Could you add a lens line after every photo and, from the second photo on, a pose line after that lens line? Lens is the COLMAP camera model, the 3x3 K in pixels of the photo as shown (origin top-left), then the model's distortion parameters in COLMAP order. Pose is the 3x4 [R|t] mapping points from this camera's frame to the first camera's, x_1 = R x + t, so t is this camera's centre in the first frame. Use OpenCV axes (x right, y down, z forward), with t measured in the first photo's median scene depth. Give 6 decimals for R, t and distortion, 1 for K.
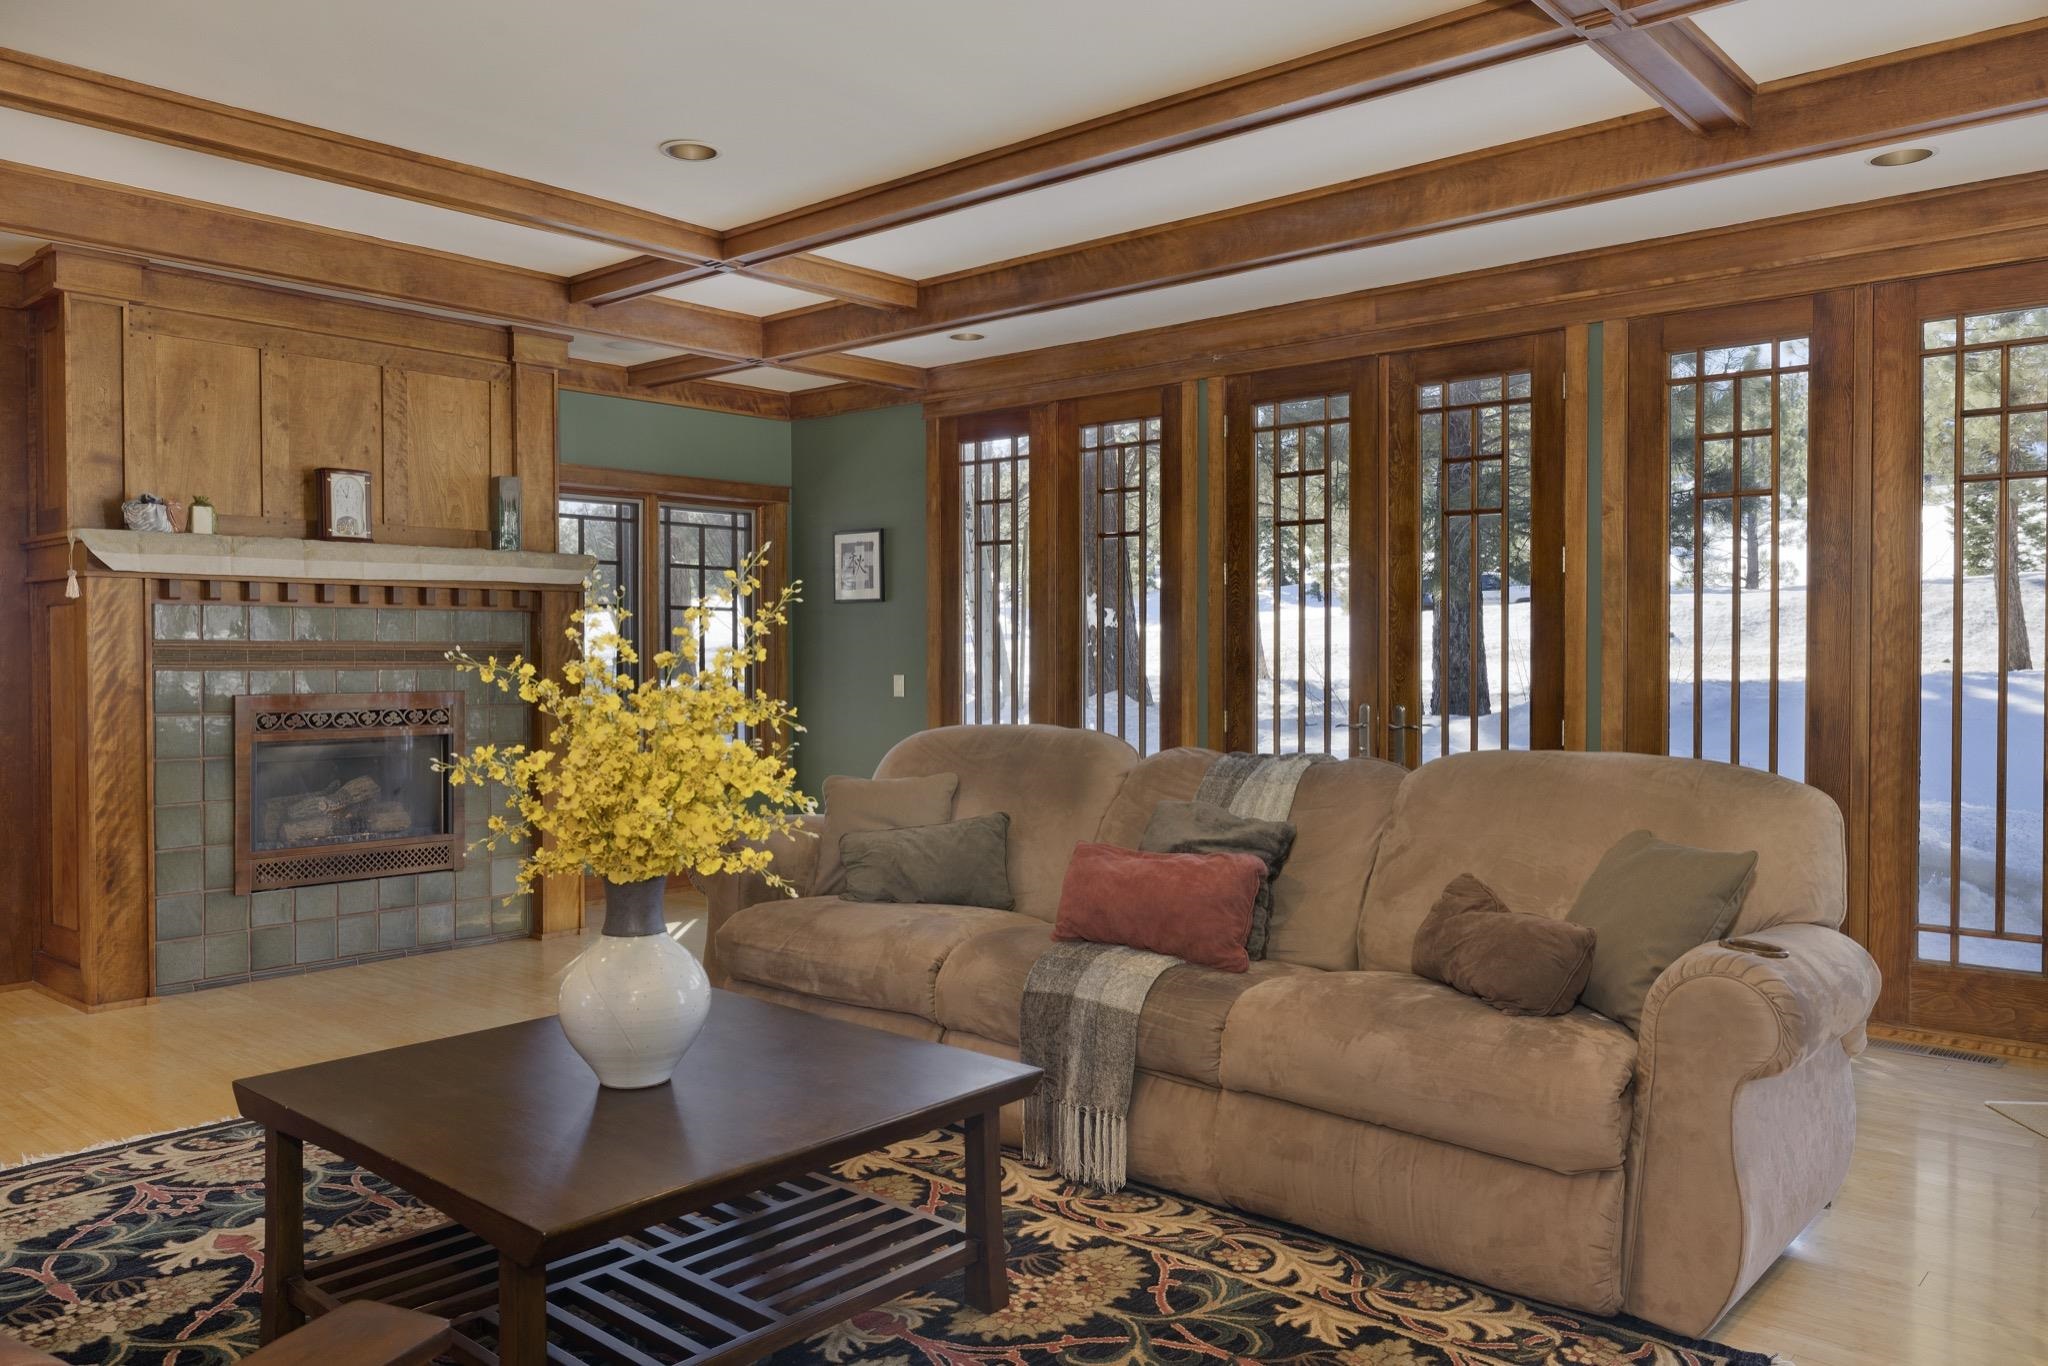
lens RADIAL K [[1515.9, 0, 1024.0], [0, 1515.9, 683.0], [0, 0, 1]] dist [0.000881, 0.001129]
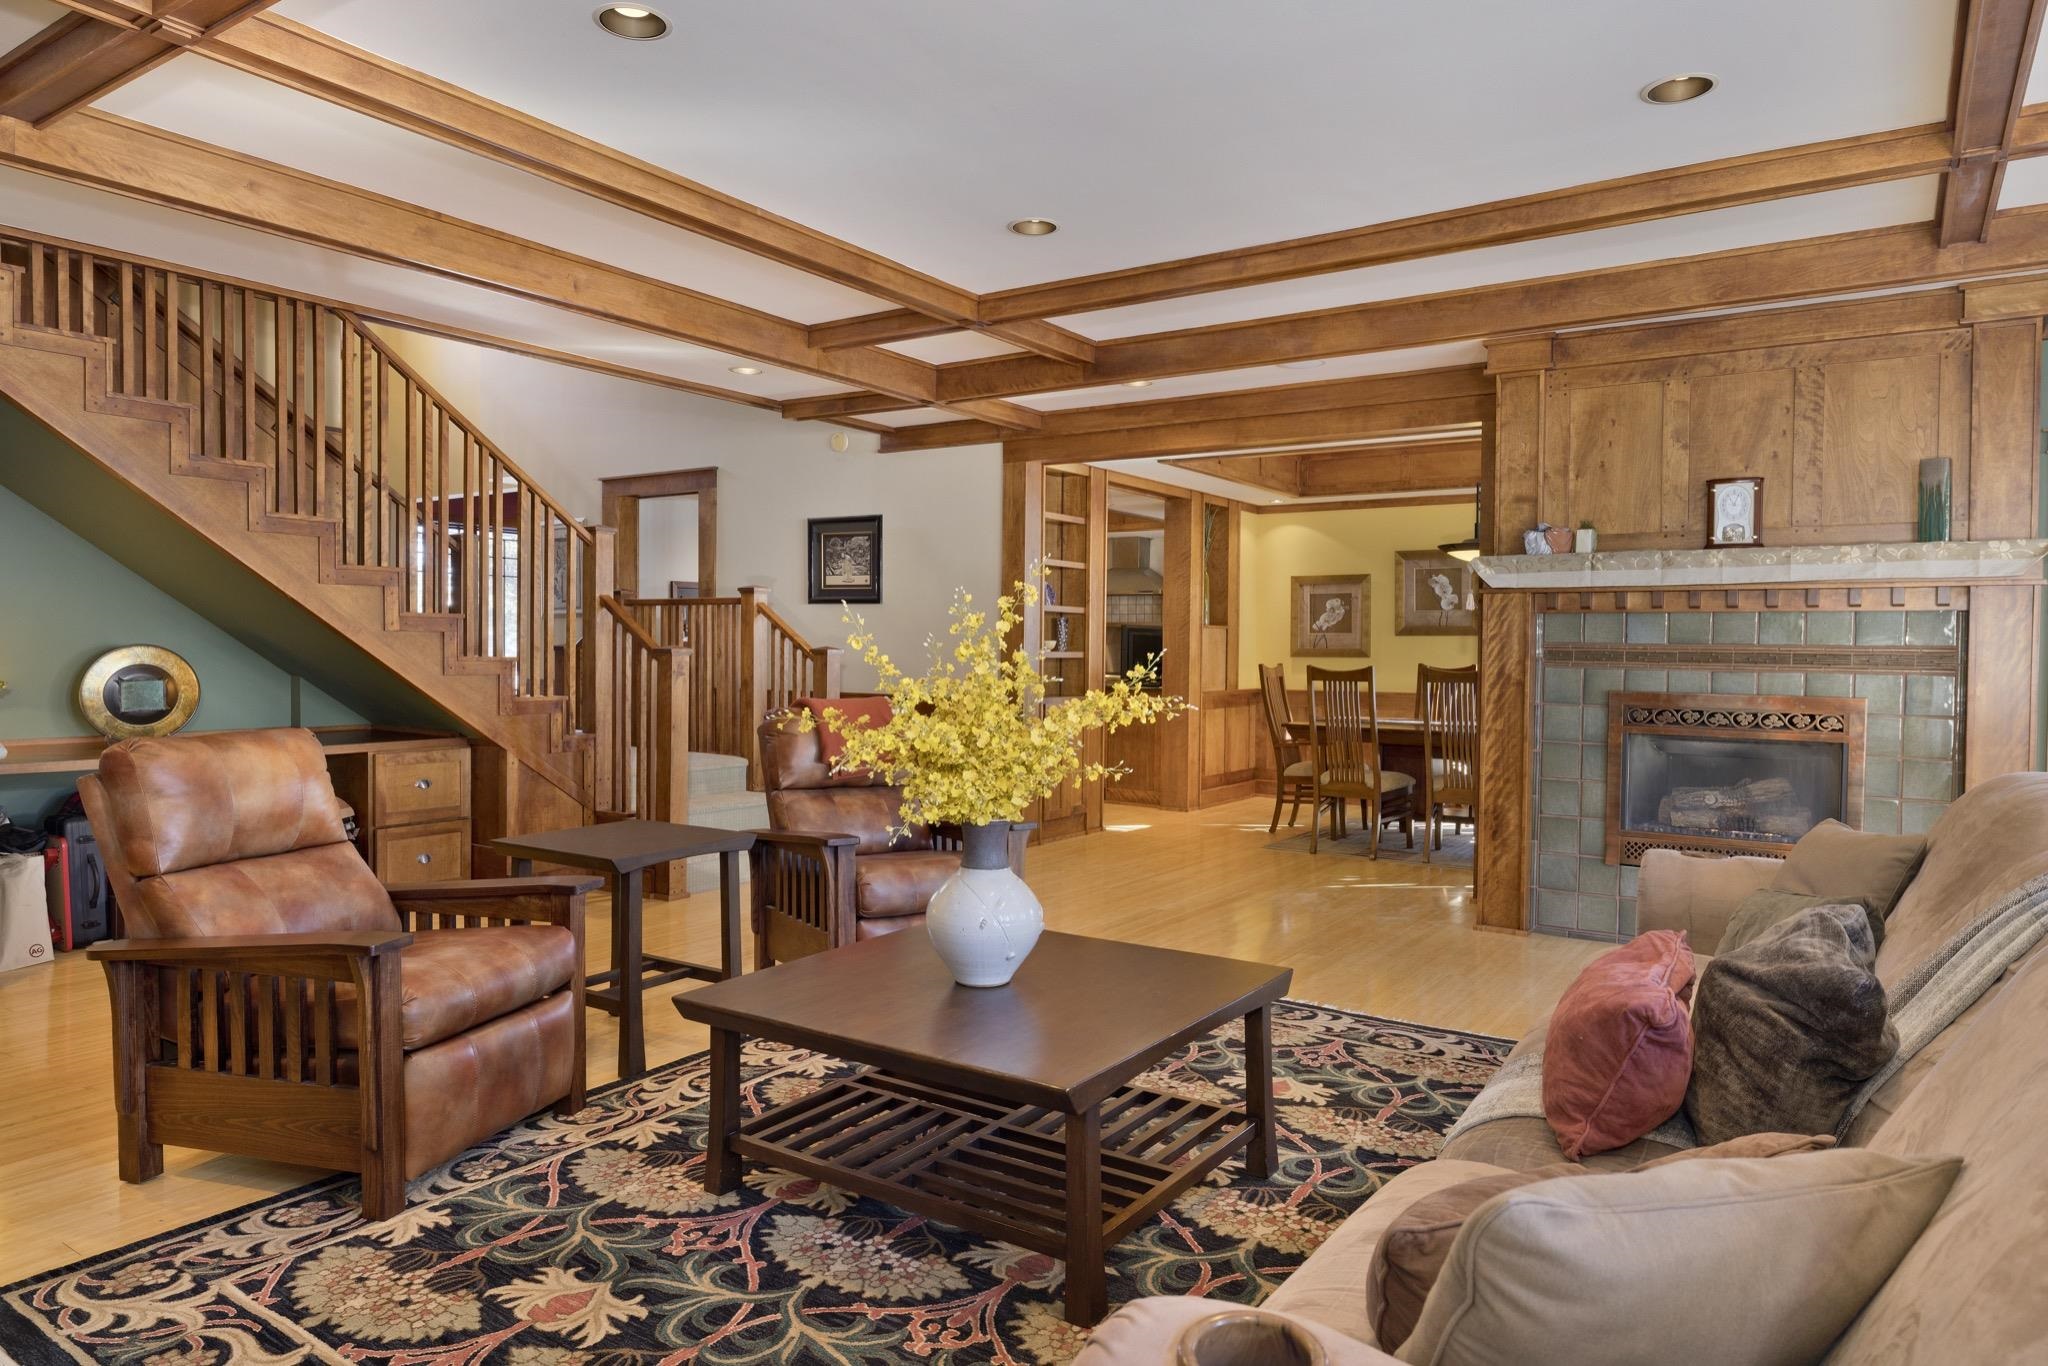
lens RADIAL K [[1278.9, 0, 997.7], [0, 1278.9, 678.0], [0, 0, 1]] dist [0.006225, -0.001121]
pose [[0.115009, 0.027230, -0.992991, 0.397808], [-0.030555, 0.999248, 0.023862, -0.010739], [0.992894, 0.027596, 0.115755, 0.433736]]
